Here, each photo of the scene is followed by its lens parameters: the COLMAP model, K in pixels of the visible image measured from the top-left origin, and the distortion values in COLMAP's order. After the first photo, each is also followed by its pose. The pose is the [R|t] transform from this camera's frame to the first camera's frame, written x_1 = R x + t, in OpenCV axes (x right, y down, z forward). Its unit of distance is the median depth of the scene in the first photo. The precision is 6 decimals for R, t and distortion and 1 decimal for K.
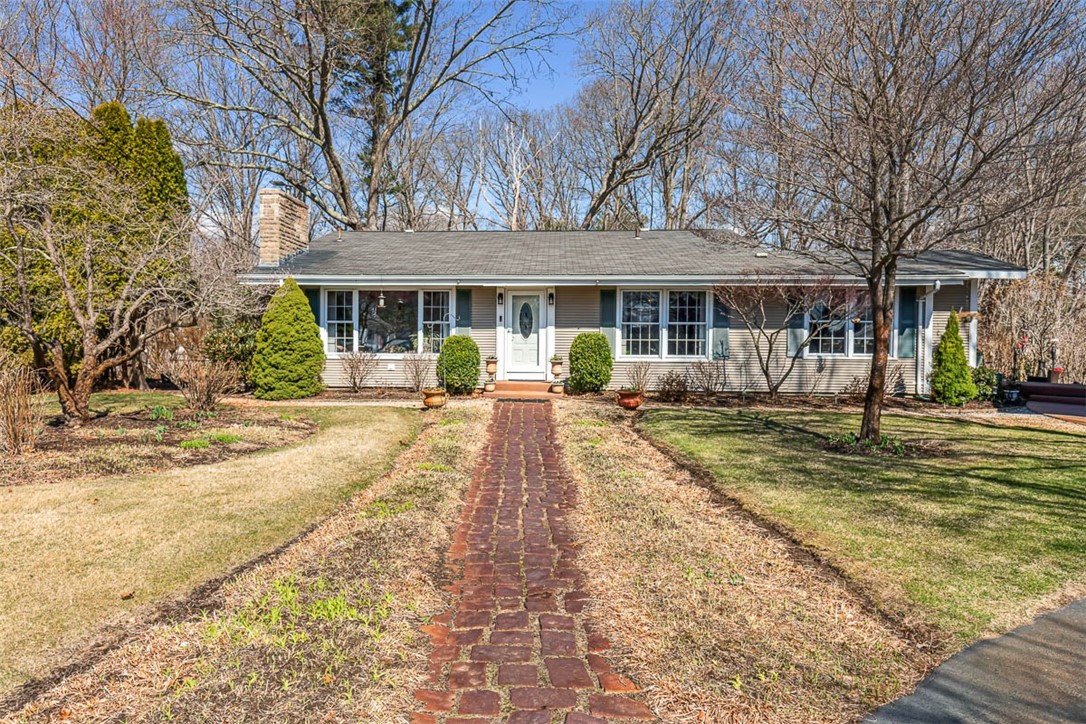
lens RADIAL K [[727.1, 0, 503.5], [0, 727.1, 365.8], [0, 0, 1]] dist [-0.008264, -0.000810]
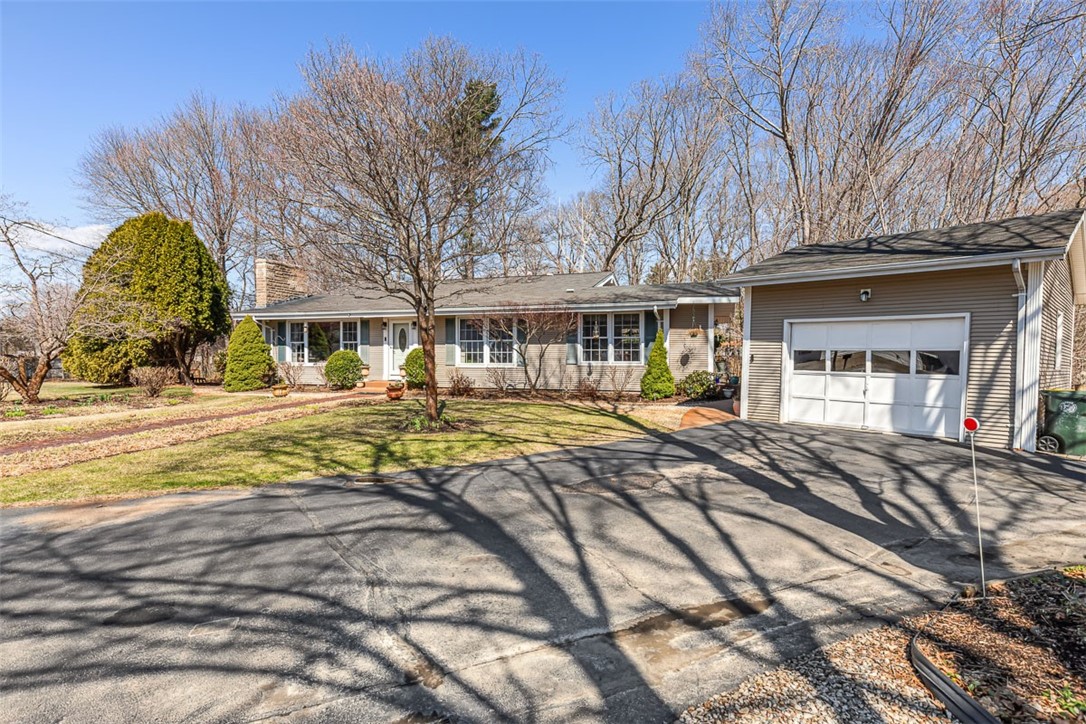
lens RADIAL K [[550.1, 0, 541.7], [0, 550.1, 361.5], [0, 0, 1]] dist [0.003851, 0.000610]
pose [[0.973779, -0.004998, -0.227439, 0.590687], [0.000169, 0.999774, -0.021246, 0.005244], [0.227494, 0.020650, 0.973560, -0.025436]]
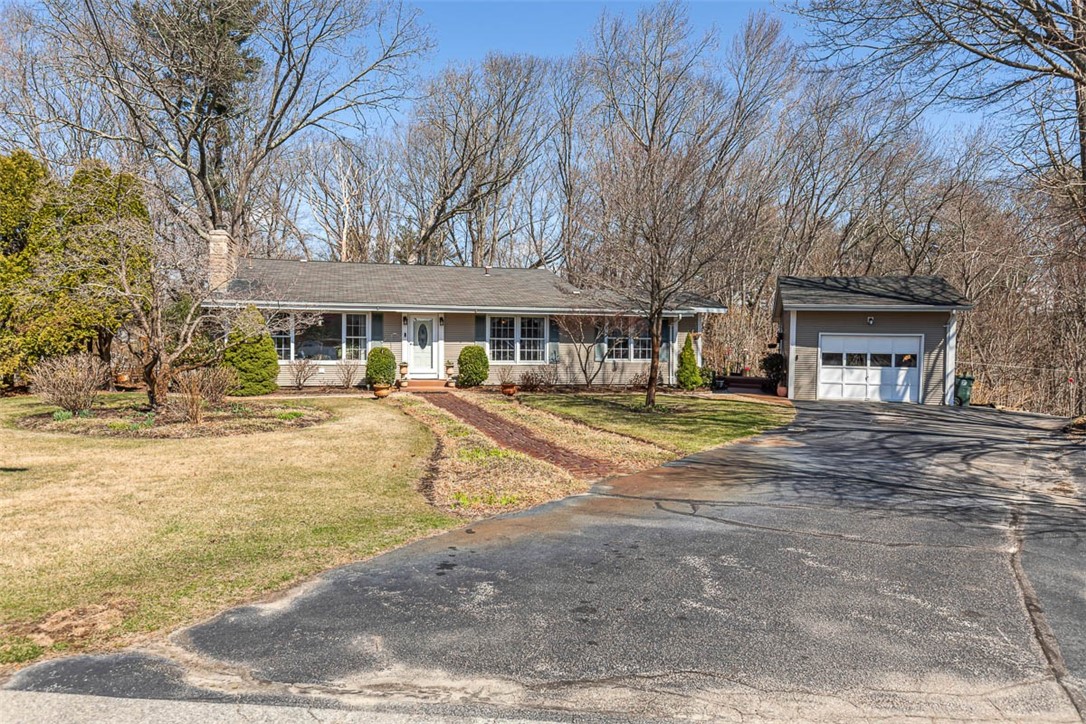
lens RADIAL K [[727.1, 0, 540.1], [0, 727.1, 360.7], [0, 0, 1]] dist [-0.008264, -0.000810]
pose [[0.938144, -0.005267, 0.346204, -0.254347], [0.009887, 0.999884, -0.011580, 0.003135], [-0.346103, 0.014286, 0.938088, -0.408468]]
